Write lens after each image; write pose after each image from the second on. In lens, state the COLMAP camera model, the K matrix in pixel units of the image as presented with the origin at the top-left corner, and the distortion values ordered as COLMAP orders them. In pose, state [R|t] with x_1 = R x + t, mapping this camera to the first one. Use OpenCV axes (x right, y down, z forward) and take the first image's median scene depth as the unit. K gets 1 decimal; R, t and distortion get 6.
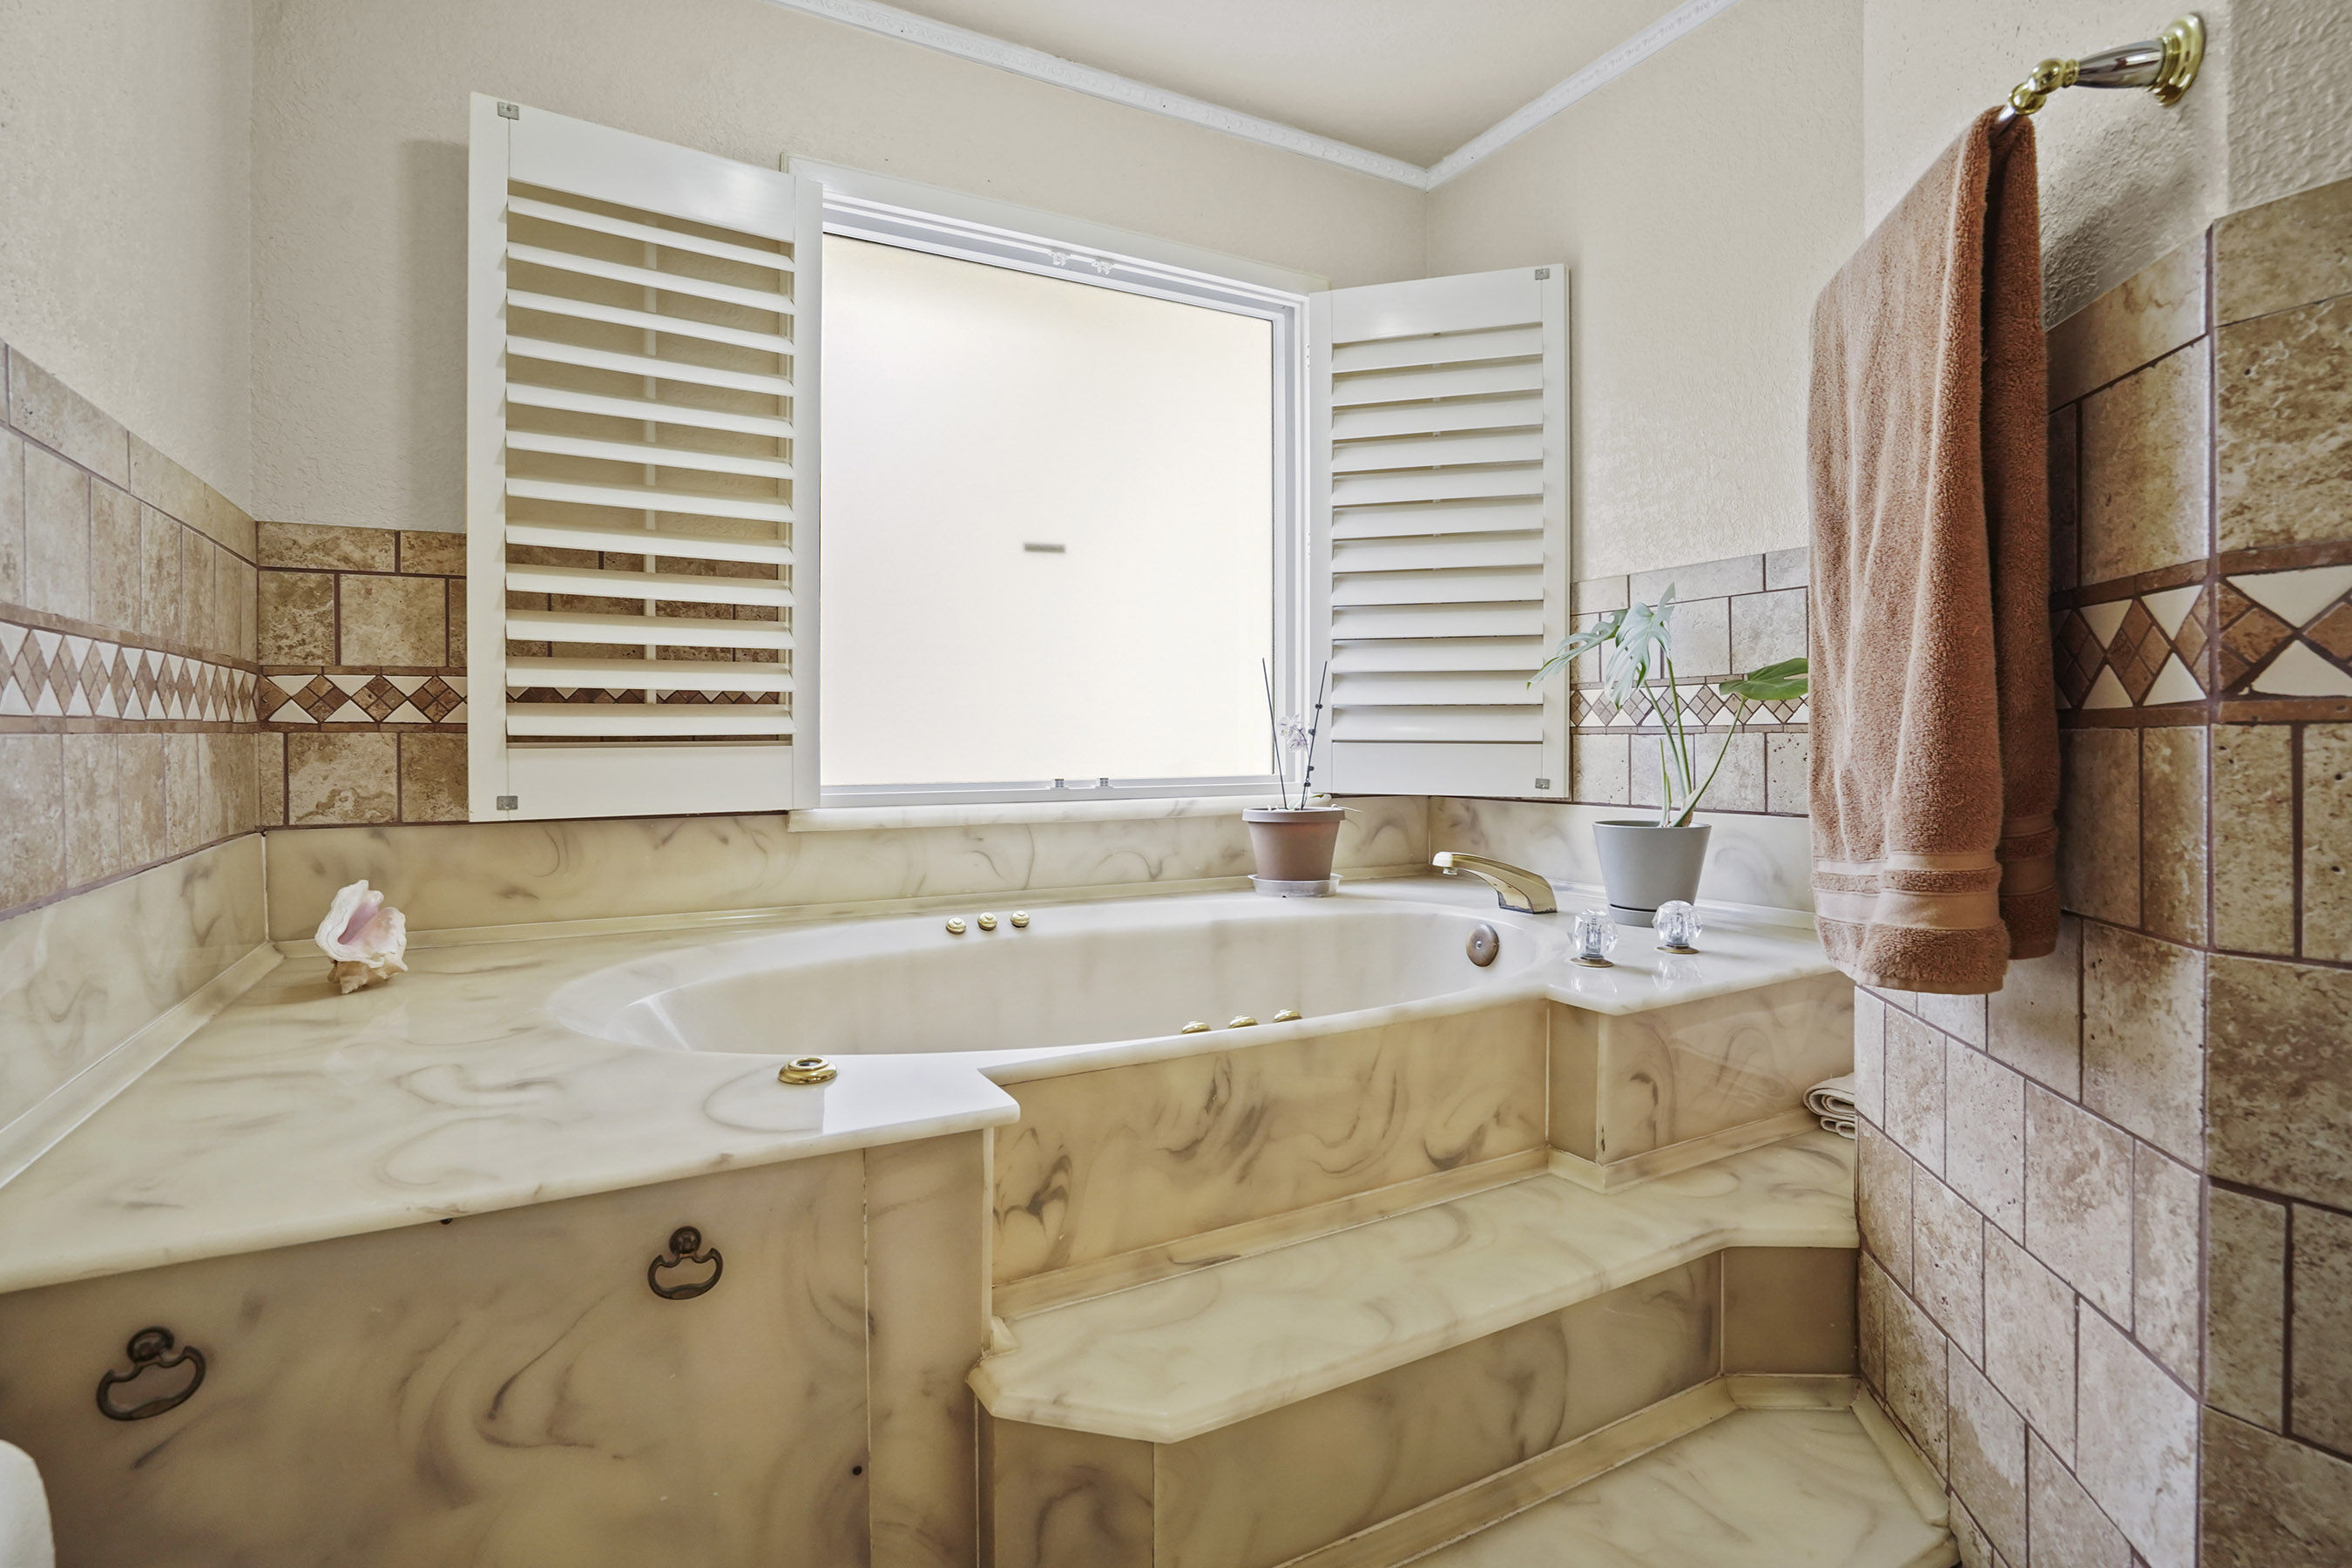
lens RADIAL K [[1092.0, 0, 1168.6], [0, 1092.0, 785.4], [0, 0, 1]] dist [-0.045770, 0.011666]
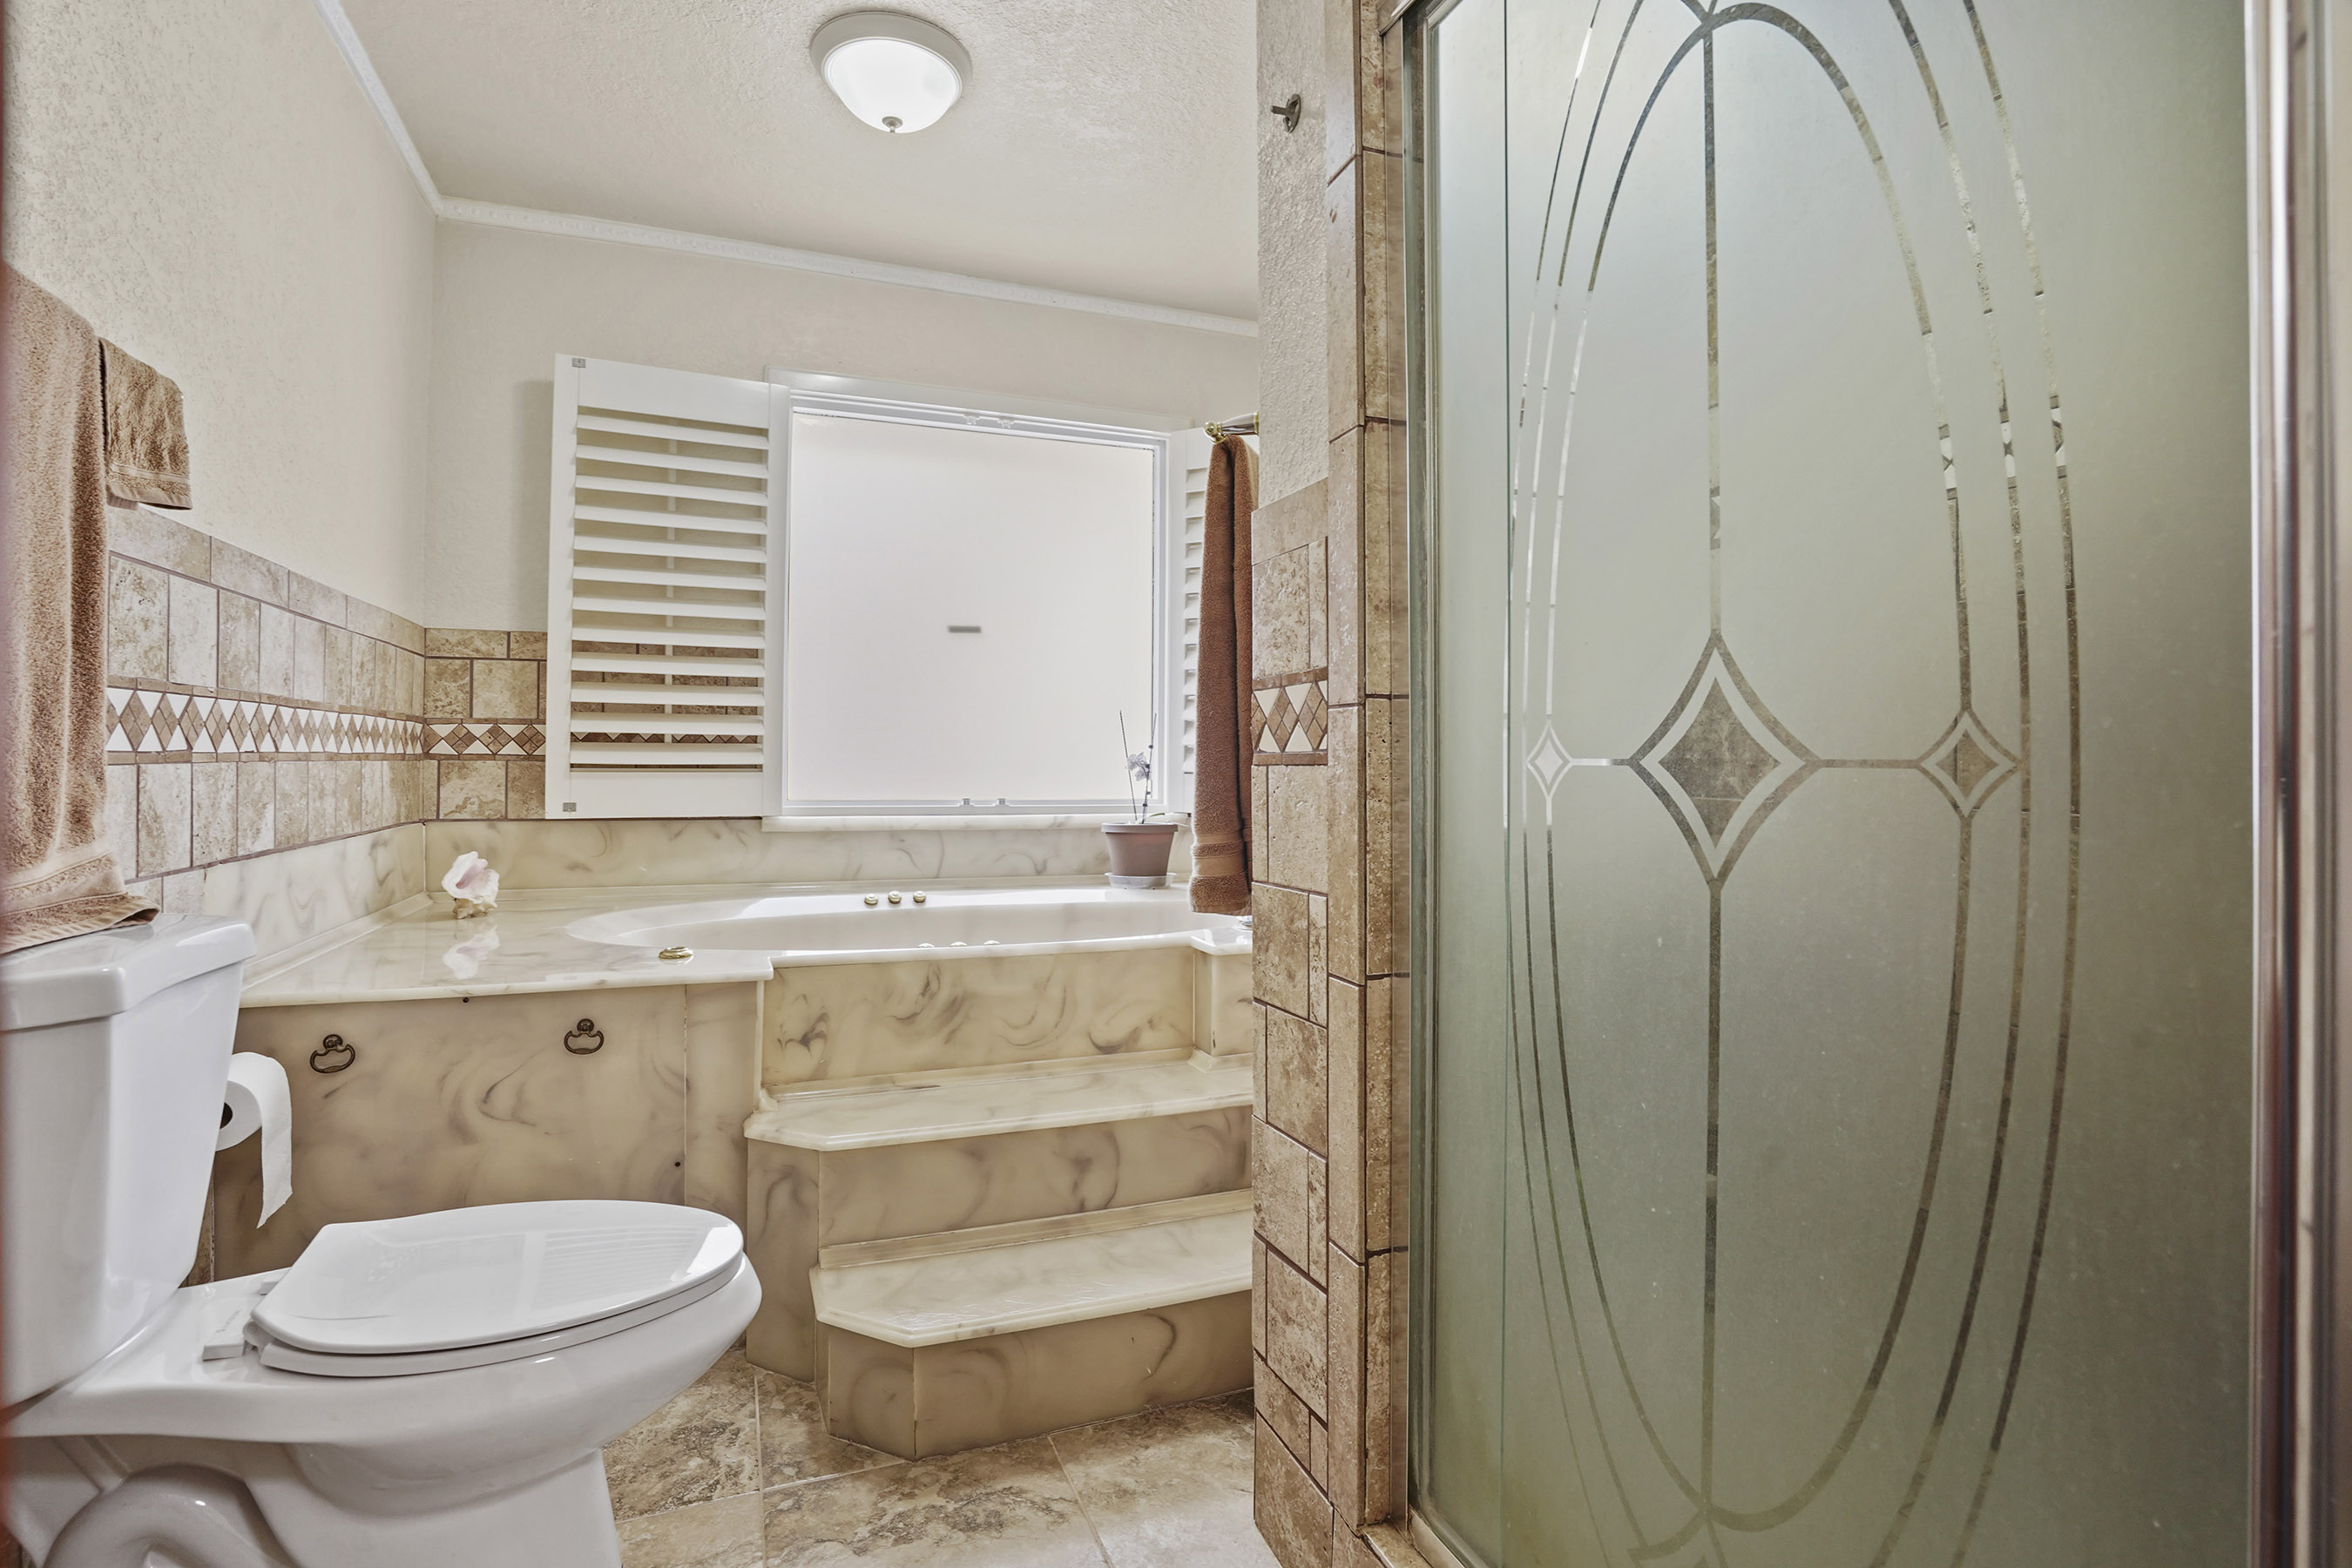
lens RADIAL K [[1092.0, 0, 1192.4], [0, 1092.0, 793.5], [0, 0, 1]] dist [-0.045770, 0.011666]
pose [[0.992141, 0.011530, -0.124594, 0.517776], [-0.014199, 0.999688, -0.020556, 0.017416], [0.124318, 0.022163, 0.991995, -0.473419]]
